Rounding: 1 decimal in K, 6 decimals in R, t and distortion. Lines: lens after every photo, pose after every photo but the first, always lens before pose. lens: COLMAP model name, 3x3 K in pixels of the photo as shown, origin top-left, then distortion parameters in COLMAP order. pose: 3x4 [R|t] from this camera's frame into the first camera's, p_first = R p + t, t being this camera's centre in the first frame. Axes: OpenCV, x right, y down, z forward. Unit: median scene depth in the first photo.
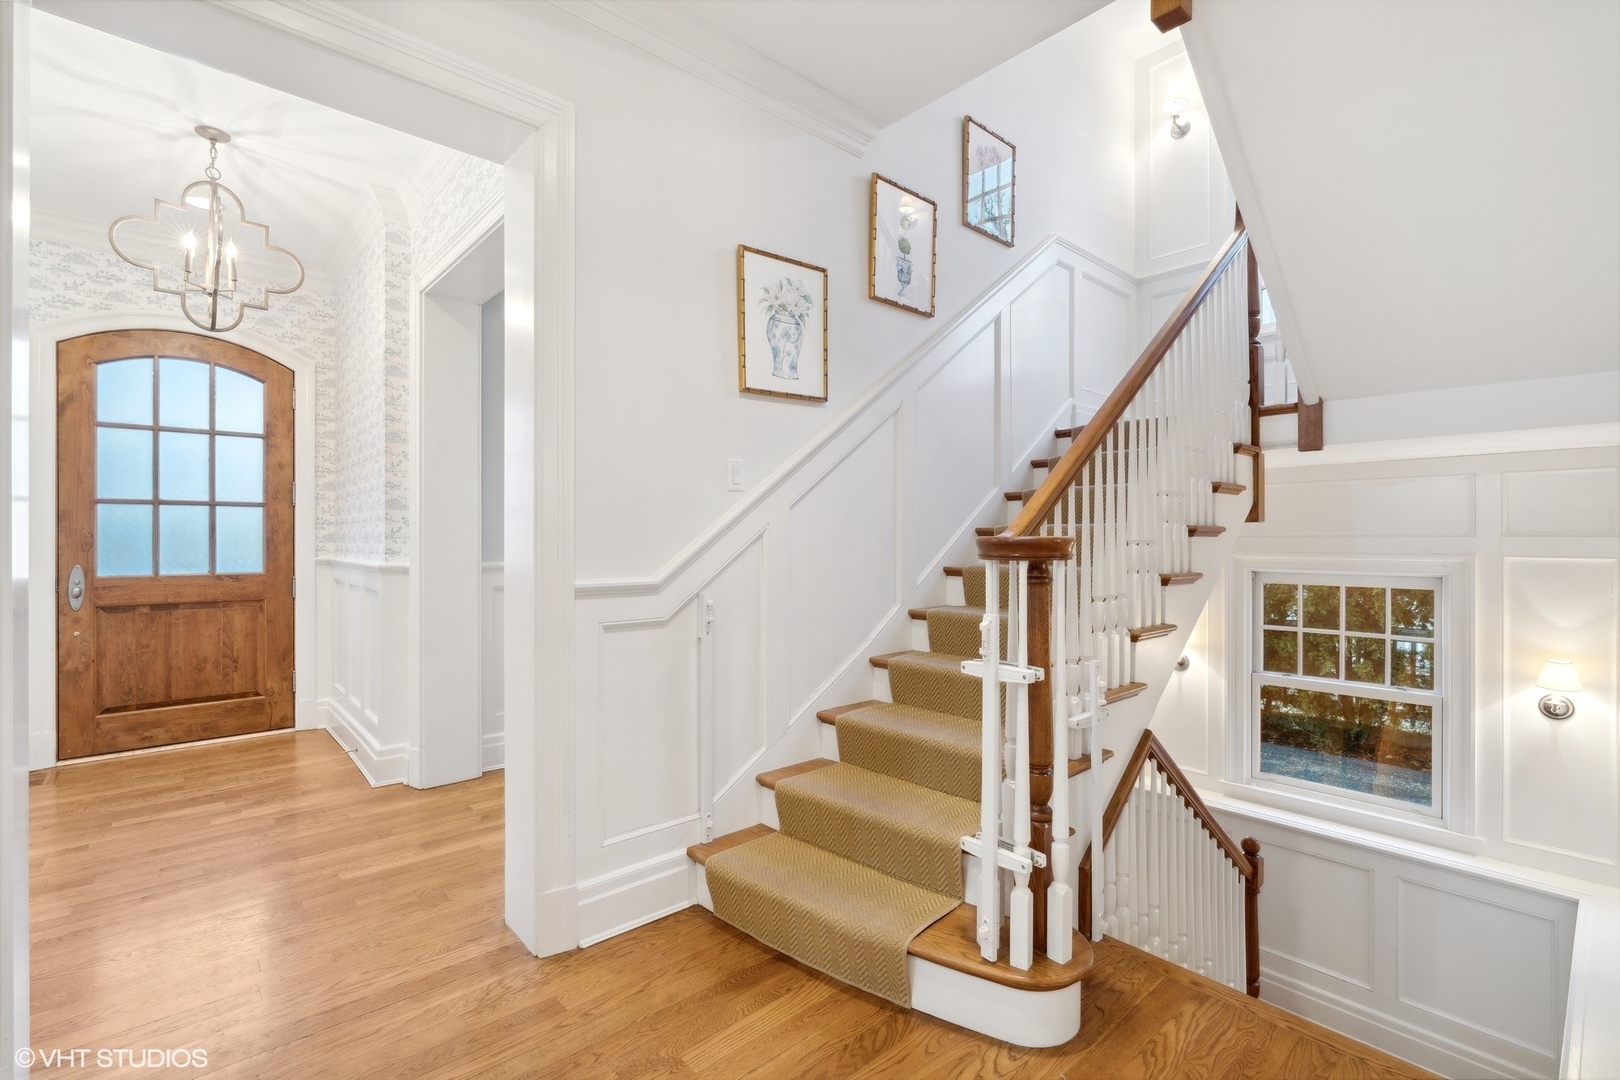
lens RADIAL K [[732.6, 0, 810.4], [0, 732.6, 535.5], [0, 0, 1]] dist [-0.003087, -0.000301]
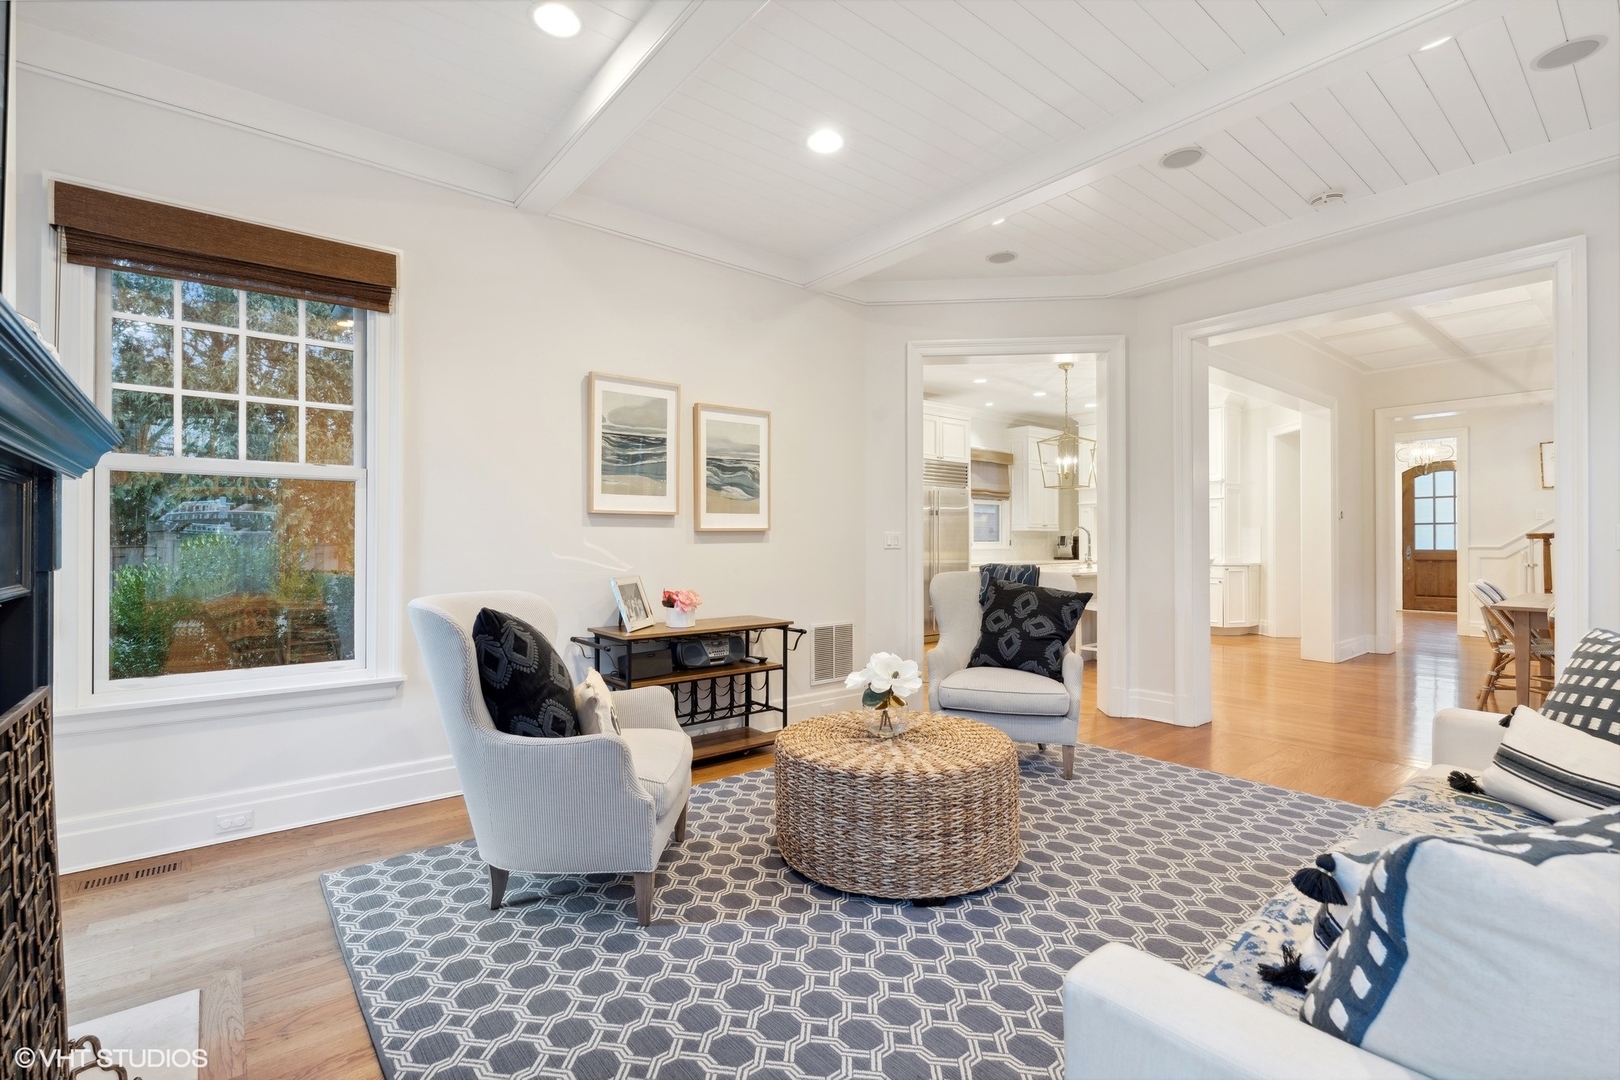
lens RADIAL K [[732.6, 0, 808.2], [0, 732.6, 536.5], [0, 0, 1]] dist [-0.003087, -0.000301]
pose [[-0.046147, -0.009434, -0.998890, 2.085280], [0.004329, 0.999944, -0.009644, 0.019882], [0.998925, -0.004769, -0.046103, -1.315112]]
